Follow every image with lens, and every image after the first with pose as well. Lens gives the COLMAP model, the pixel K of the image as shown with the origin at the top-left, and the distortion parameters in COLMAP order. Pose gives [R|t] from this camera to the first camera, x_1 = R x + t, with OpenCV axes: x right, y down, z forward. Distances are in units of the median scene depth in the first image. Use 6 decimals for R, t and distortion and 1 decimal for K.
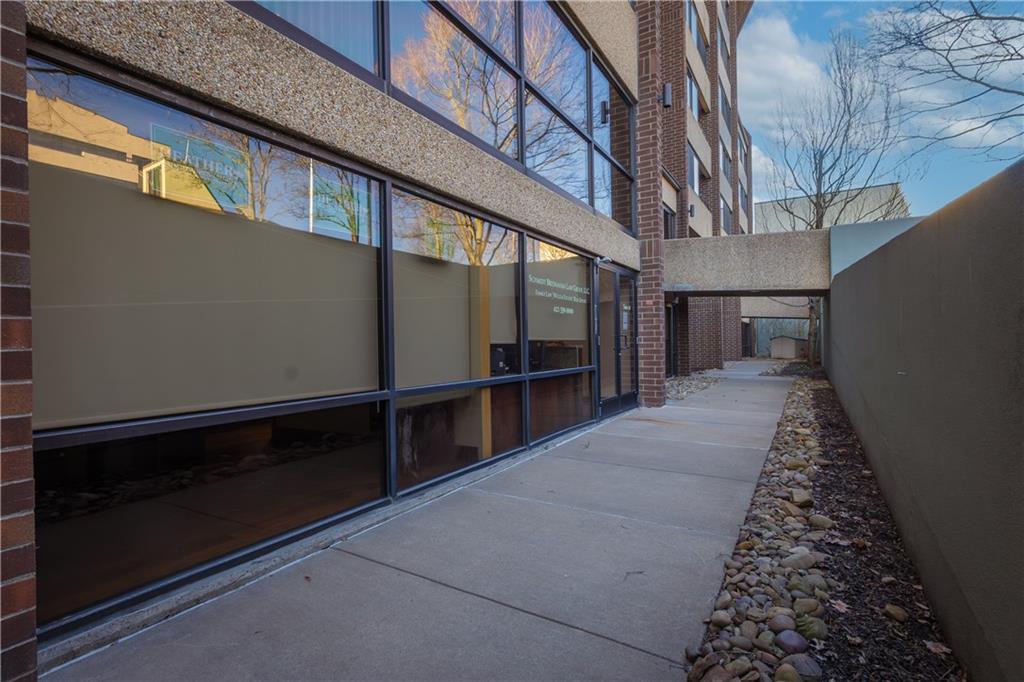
lens RADIAL K [[501.3, 0, 516.9], [0, 501.3, 344.1], [0, 0, 1]] dist [-0.018171, 0.001325]
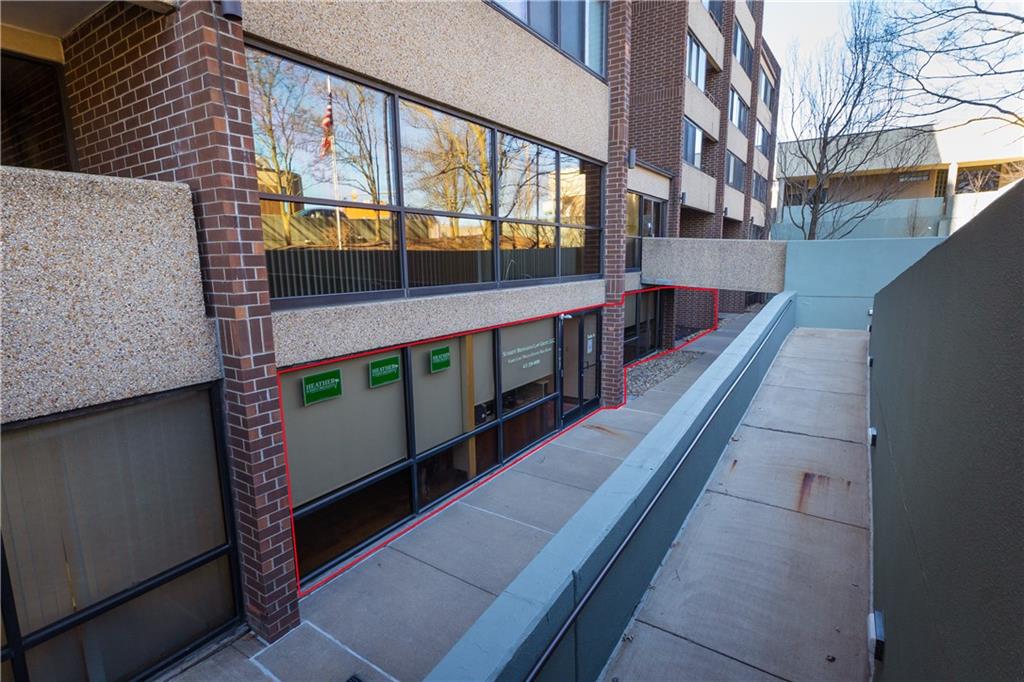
lens RADIAL K [[516.2, 0, 507.4], [0, 516.2, 339.7], [0, 0, 1]] dist [-0.014548, 0.000668]
pose [[0.997993, 0.009748, -0.062576, 0.083339], [0.000187, 0.987626, 0.156828, -0.262378], [0.063331, -0.156525, 0.985642, -0.316810]]
